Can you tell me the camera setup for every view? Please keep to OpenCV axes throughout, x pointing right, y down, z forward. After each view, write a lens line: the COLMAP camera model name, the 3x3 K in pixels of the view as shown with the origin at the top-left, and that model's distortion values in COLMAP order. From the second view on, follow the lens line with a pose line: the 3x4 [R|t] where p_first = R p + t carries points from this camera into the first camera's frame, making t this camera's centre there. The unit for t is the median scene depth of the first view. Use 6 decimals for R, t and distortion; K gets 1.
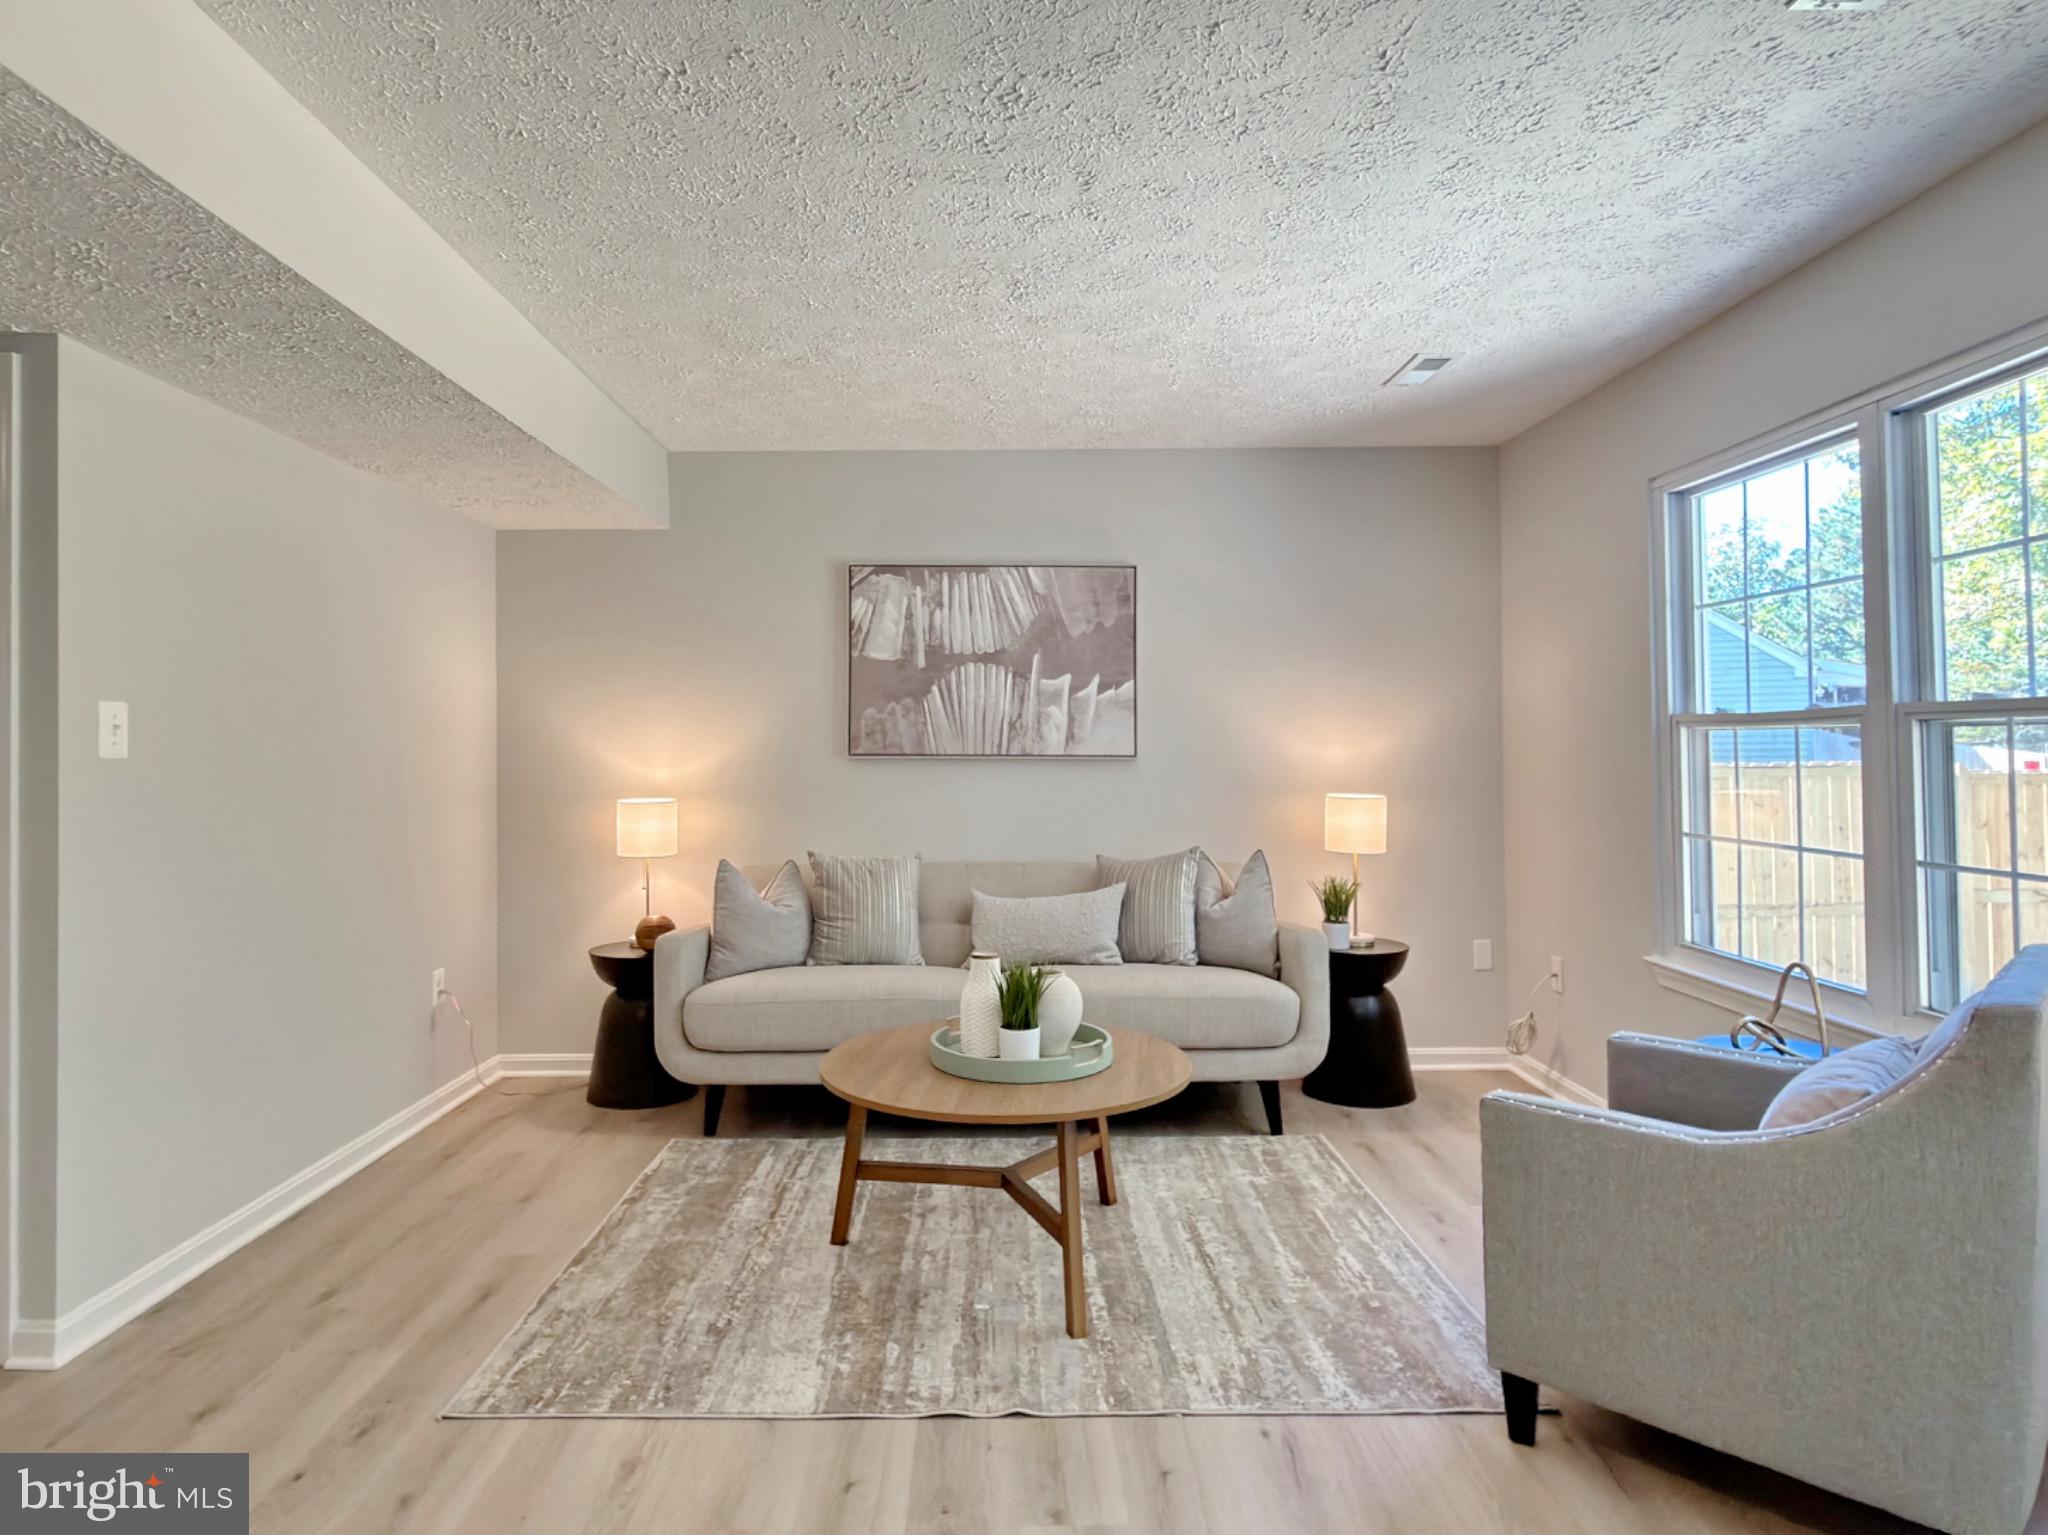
lens RADIAL K [[1237.1, 0, 927.3], [0, 1237.1, 743.6], [0, 0, 1]] dist [-0.002329, -0.001818]
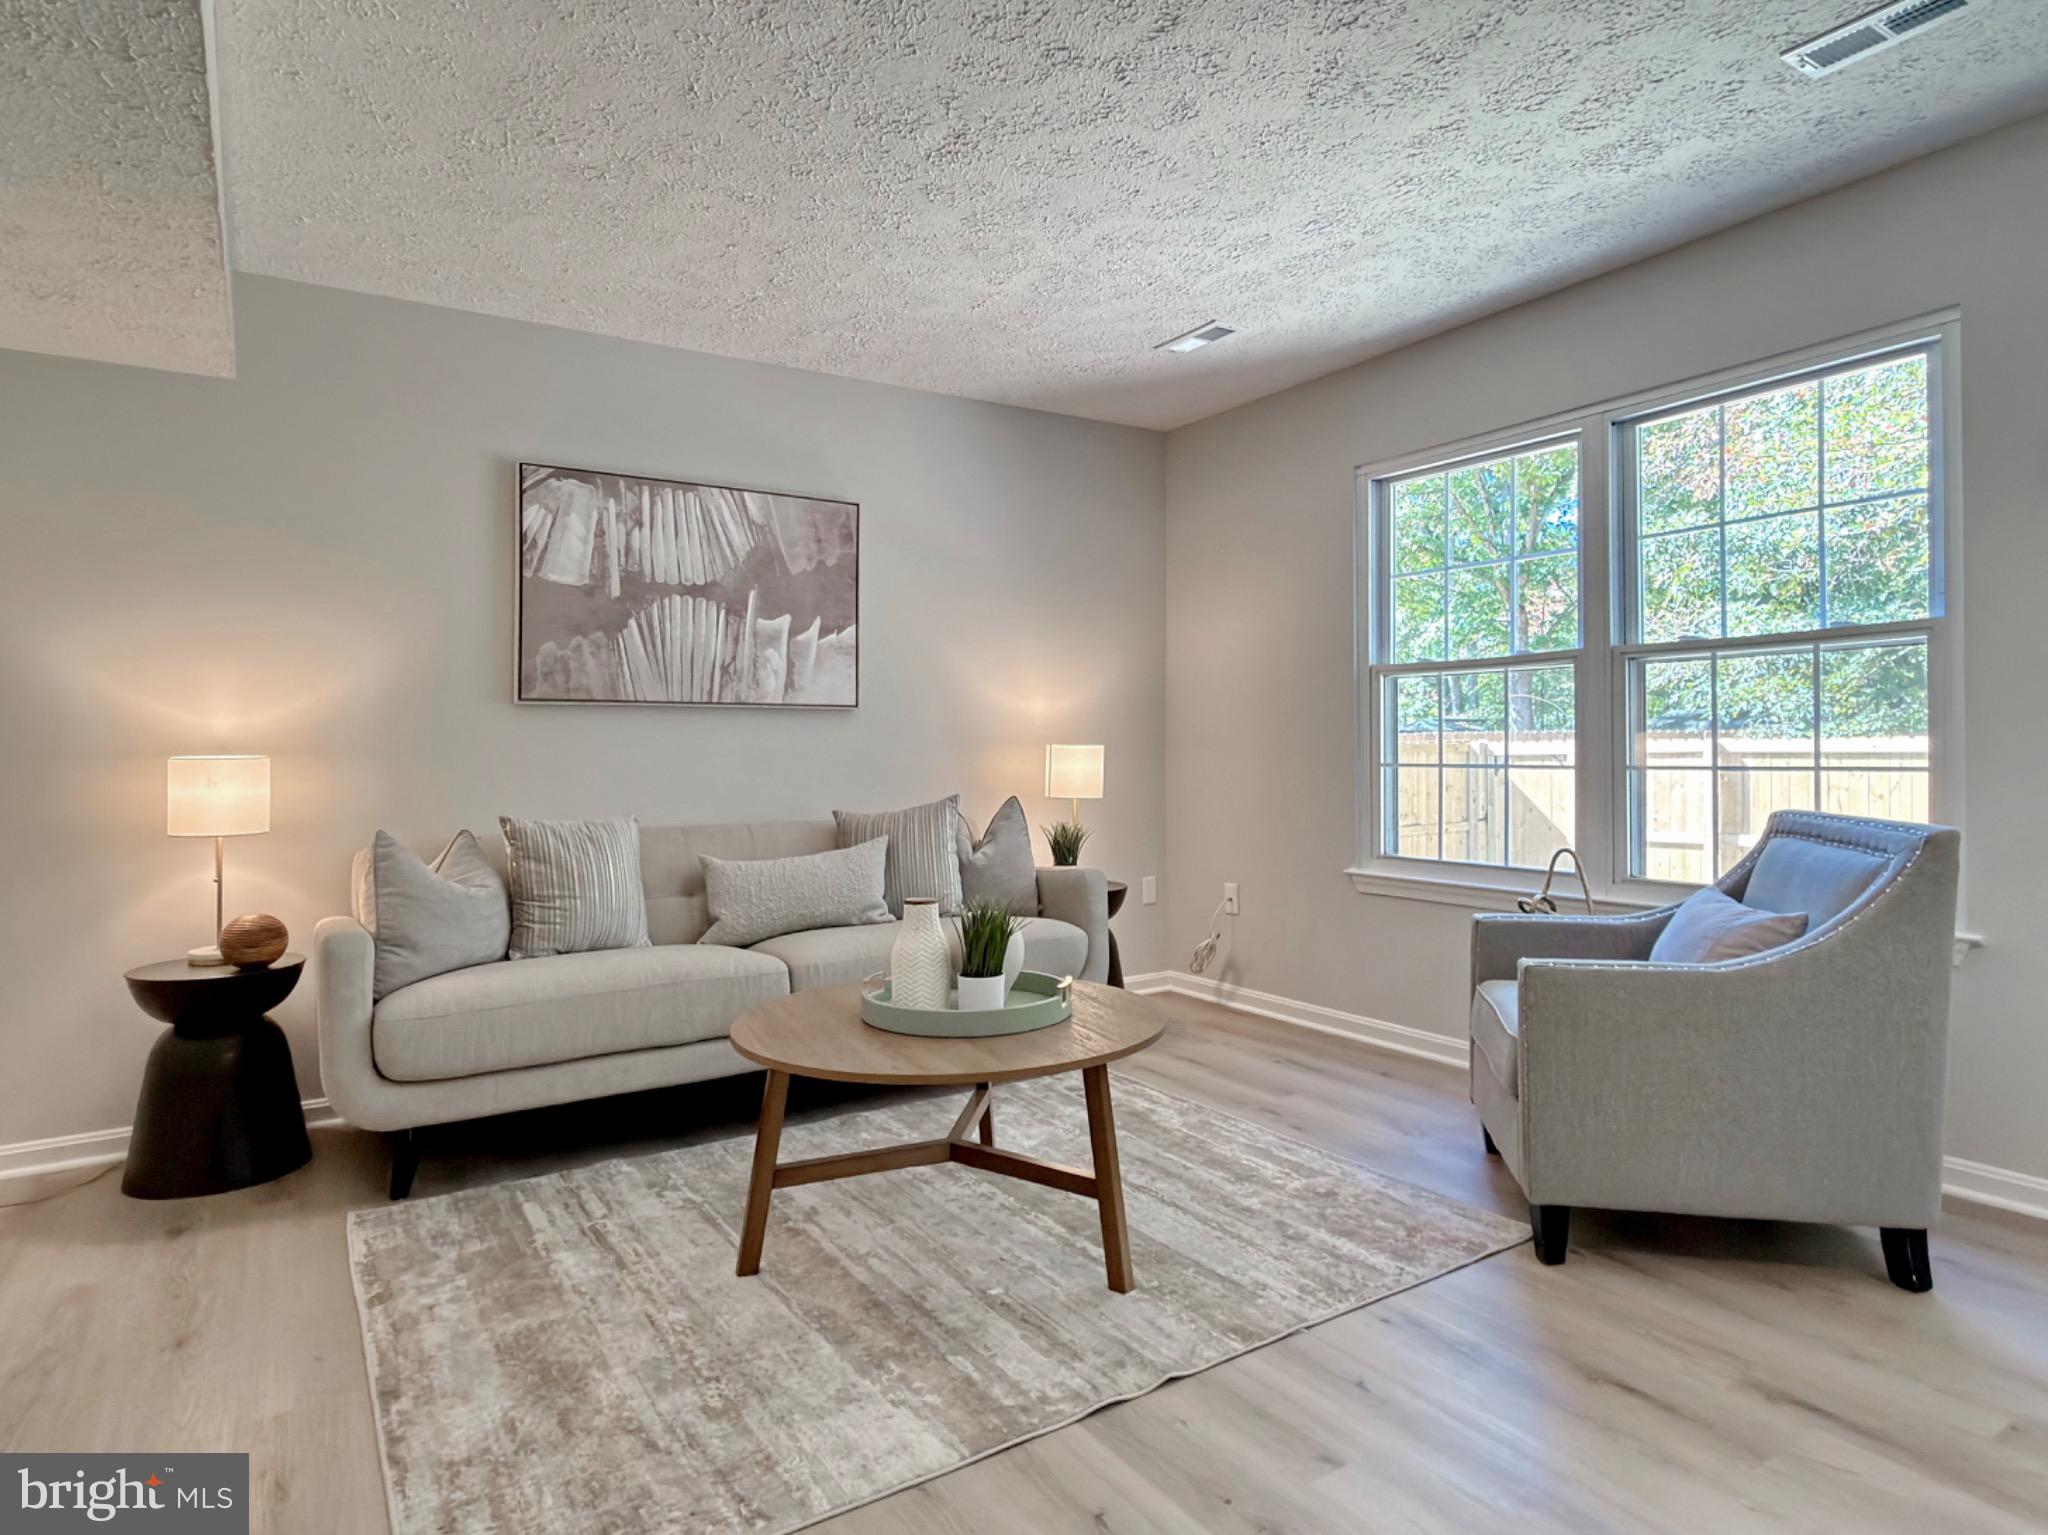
lens RADIAL K [[1203.9, 0, 1024.0], [0, 1203.9, 767.5], [0, 0, 1]] dist [-0.001966, -0.002025]
pose [[0.815373, -0.007711, 0.578885, -0.273752], [-0.000597, 0.999900, 0.014159, 0.046151], [-0.578936, -0.011891, 0.815286, 0.189828]]
